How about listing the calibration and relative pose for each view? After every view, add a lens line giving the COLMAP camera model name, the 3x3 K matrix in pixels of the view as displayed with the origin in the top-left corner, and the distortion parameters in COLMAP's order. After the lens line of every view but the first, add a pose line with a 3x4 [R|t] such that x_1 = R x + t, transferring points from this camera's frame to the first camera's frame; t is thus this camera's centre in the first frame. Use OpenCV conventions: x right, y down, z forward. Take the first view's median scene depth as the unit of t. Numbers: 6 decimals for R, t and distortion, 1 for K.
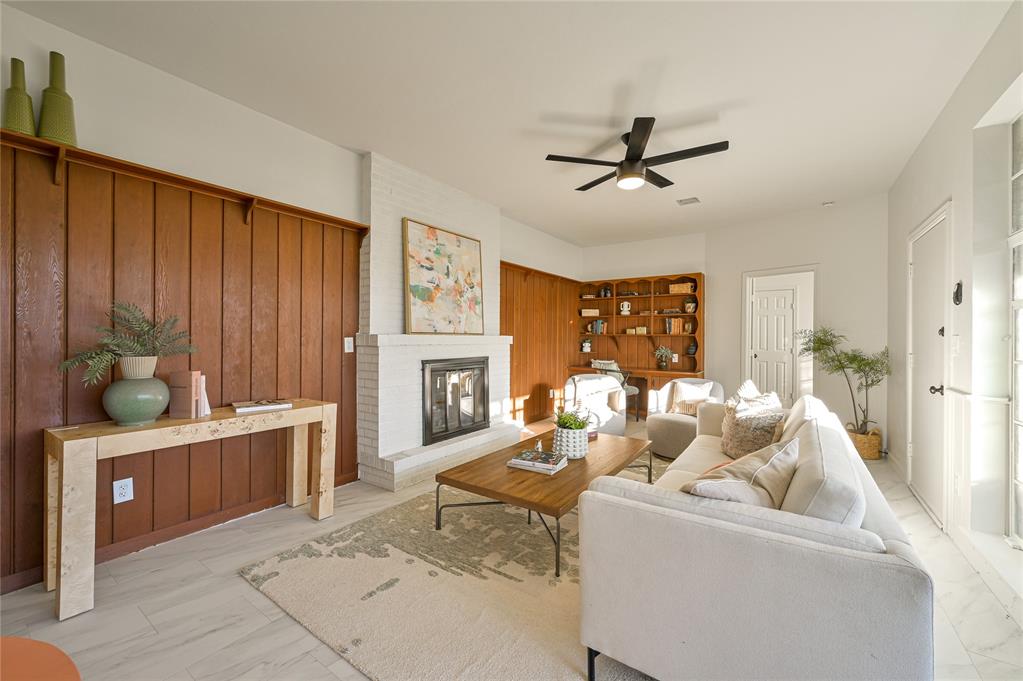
lens RADIAL K [[402.4, 0, 516.4], [0, 402.4, 339.0], [0, 0, 1]] dist [-0.001150, -0.000318]
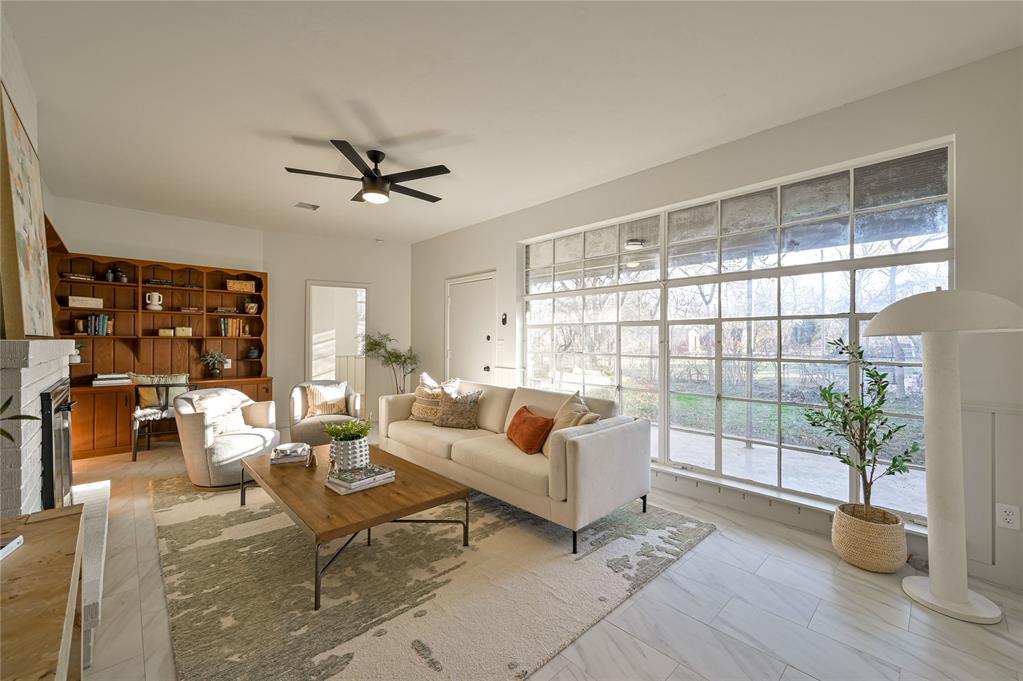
lens RADIAL K [[410.6, 0, 511.5], [0, 410.6, 340.5], [0, 0, 1]] dist [-0.000616, -0.000090]
pose [[0.210898, -0.005532, 0.977492, -0.370341], [0.002444, 0.999984, 0.005132, -0.006851], [-0.977505, 0.001307, 0.210908, 0.218610]]
